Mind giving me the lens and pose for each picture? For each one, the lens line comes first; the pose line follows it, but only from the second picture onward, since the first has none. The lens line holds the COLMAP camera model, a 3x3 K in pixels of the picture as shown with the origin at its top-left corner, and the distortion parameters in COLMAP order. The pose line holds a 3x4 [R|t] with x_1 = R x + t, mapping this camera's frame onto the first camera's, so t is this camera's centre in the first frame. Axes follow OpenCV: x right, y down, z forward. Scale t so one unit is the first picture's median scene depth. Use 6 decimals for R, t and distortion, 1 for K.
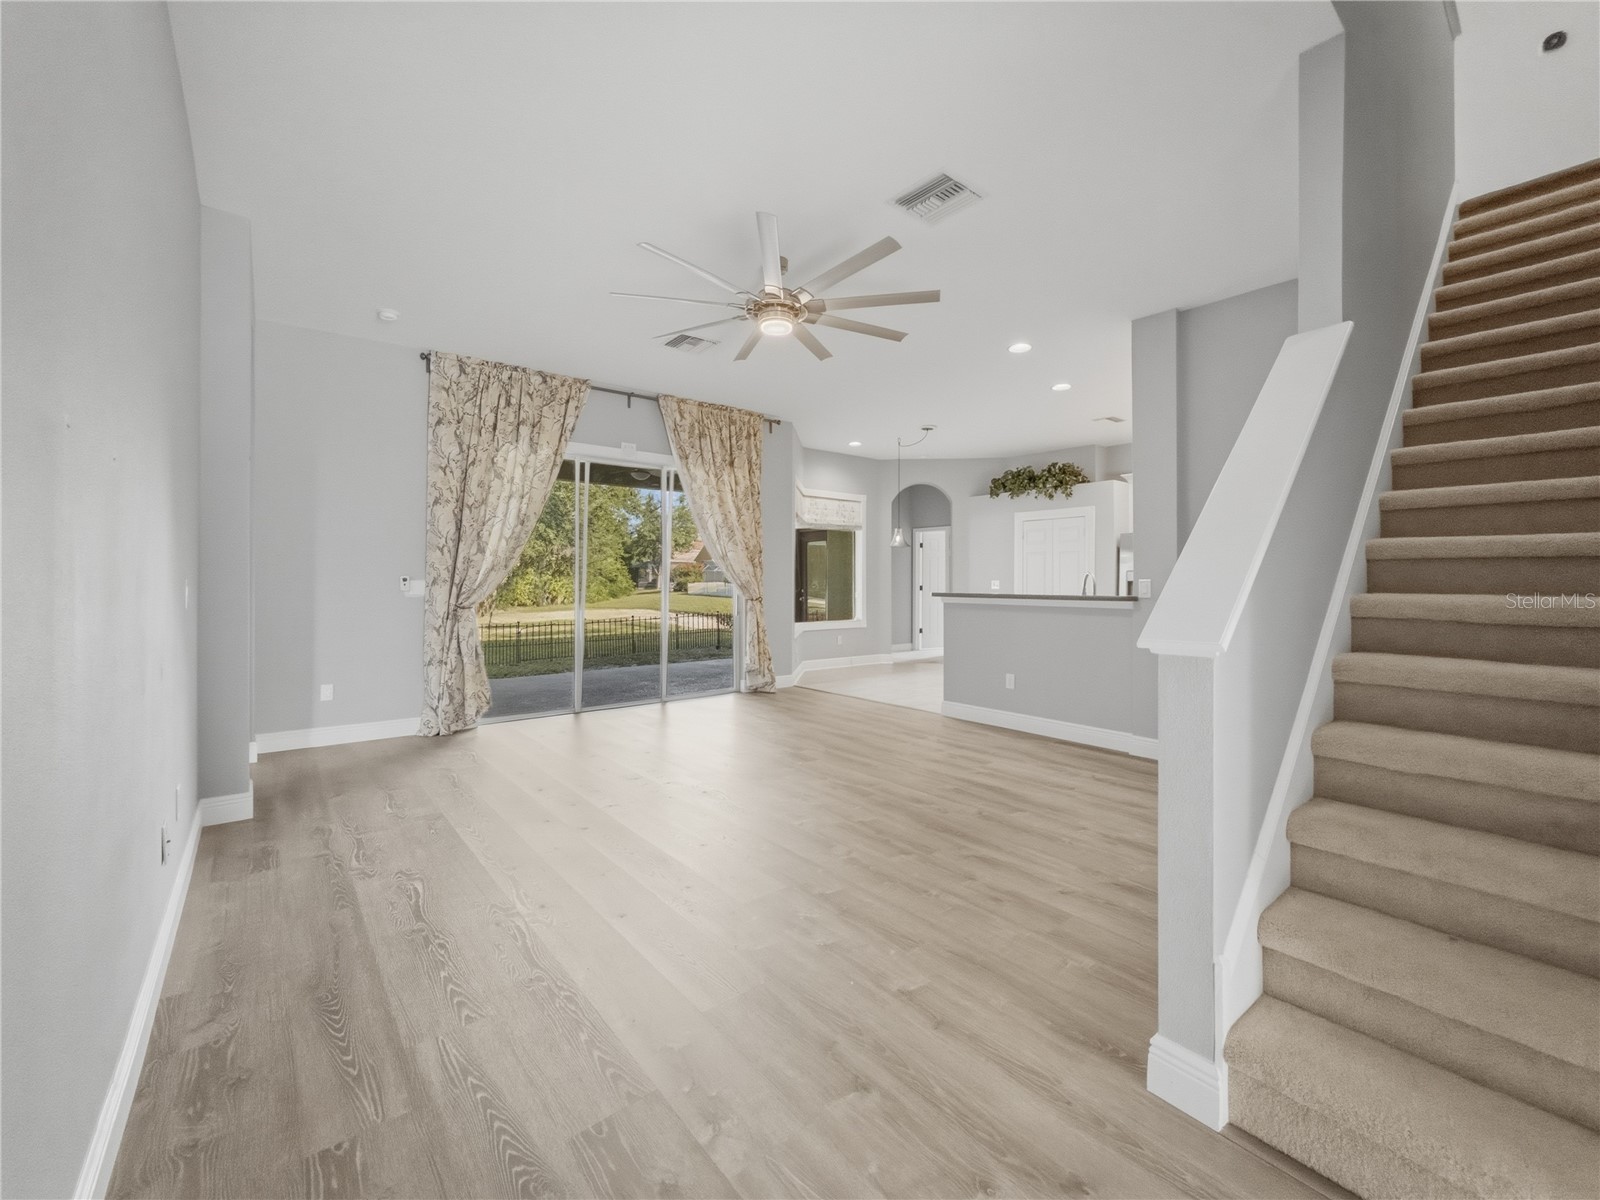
lens RADIAL K [[659.7, 0, 802.3], [0, 659.7, 580.1], [0, 0, 1]] dist [-0.001498, -0.000094]
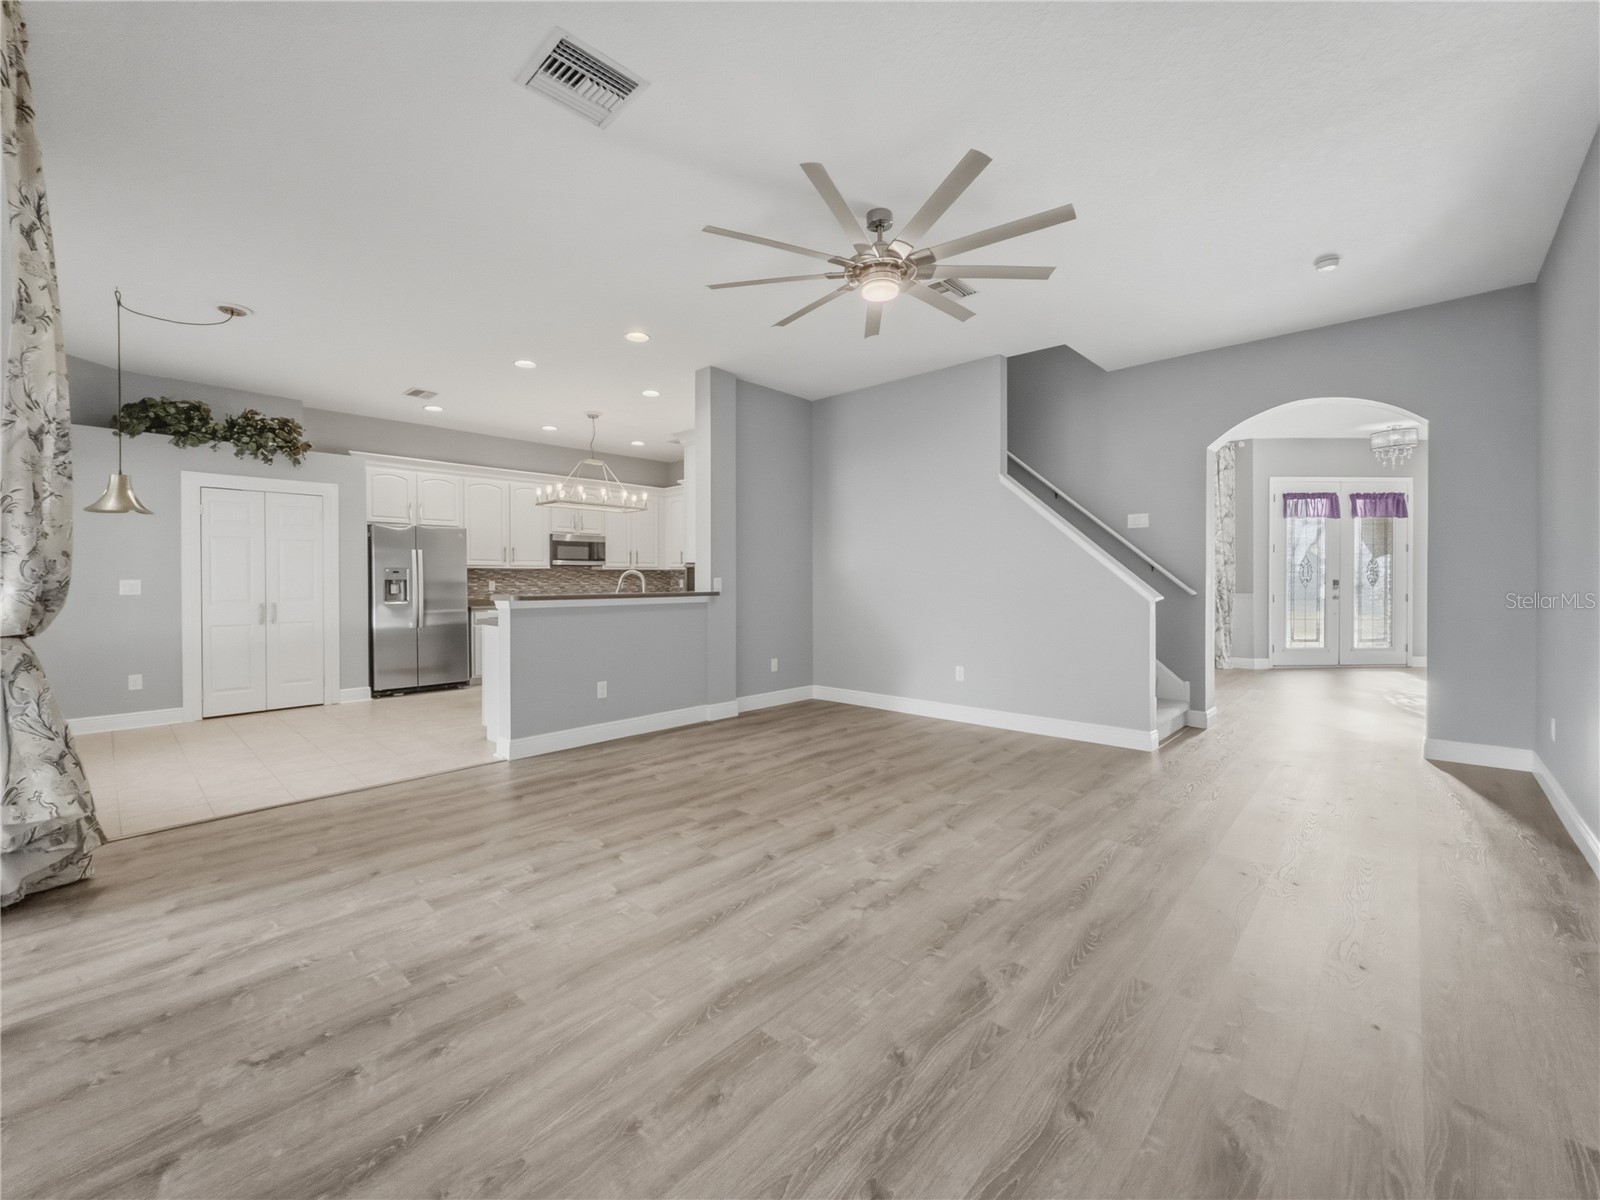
lens RADIAL K [[659.7, 0, 802.3], [0, 659.7, 580.1], [0, 0, 1]] dist [-0.001498, -0.000094]
pose [[-0.141882, -0.001372, 0.989883, -0.842322], [0.002127, 0.999996, 0.001691, 0.001583], [-0.989881, 0.002345, -0.141878, 1.152720]]
